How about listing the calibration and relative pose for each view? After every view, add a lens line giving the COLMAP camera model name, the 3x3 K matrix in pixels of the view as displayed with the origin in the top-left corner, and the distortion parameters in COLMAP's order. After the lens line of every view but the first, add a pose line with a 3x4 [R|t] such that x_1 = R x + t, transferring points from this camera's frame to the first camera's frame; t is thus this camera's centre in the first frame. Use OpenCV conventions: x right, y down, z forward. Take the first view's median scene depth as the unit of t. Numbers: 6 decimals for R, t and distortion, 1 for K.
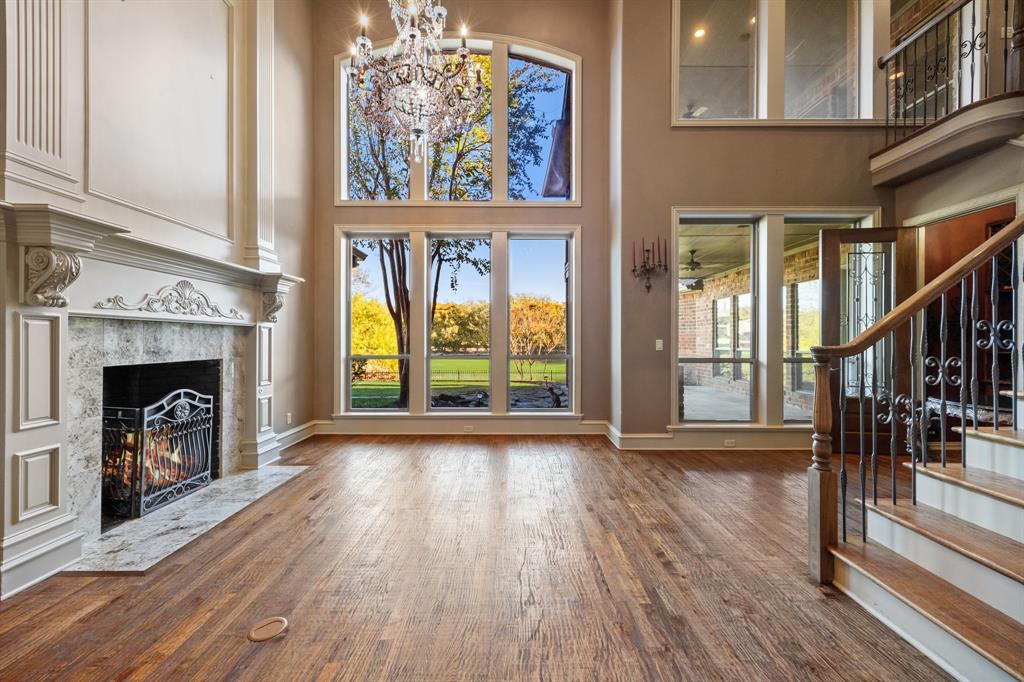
lens RADIAL K [[406.9, 0, 513.4], [0, 406.9, 336.6], [0, 0, 1]] dist [0.007461, -0.000596]
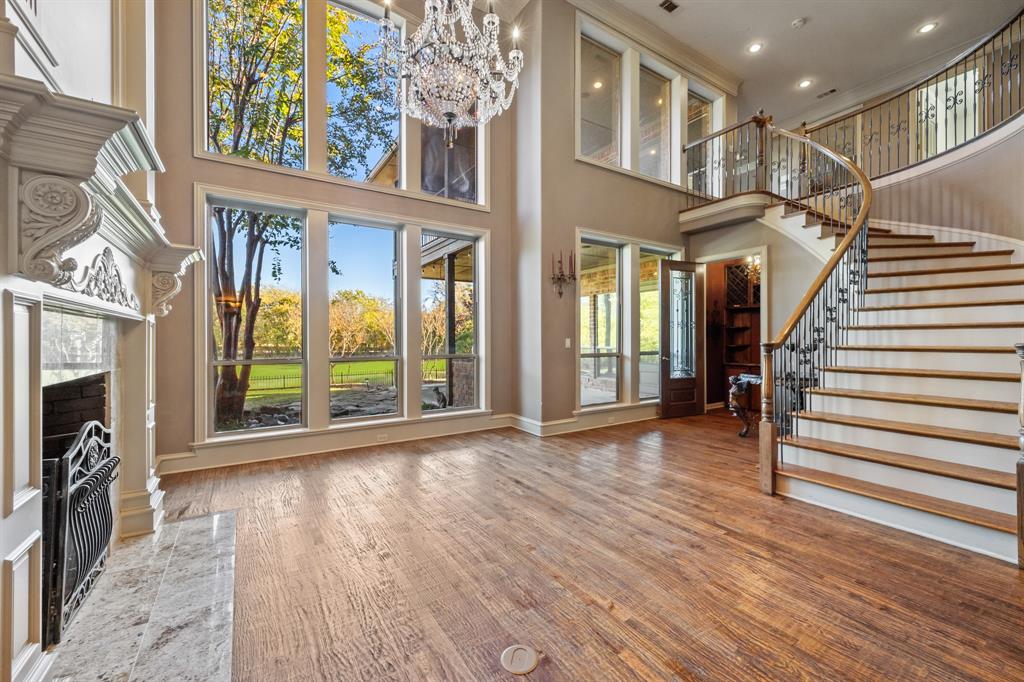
lens RADIAL K [[406.9, 0, 513.4], [0, 406.9, 336.6], [0, 0, 1]] dist [0.007461, -0.000596]
pose [[0.848719, -0.001036, 0.528843, -0.390084], [0.000290, 0.999999, 0.001493, -0.000297], [-0.528844, -0.001114, 0.848718, 0.087368]]
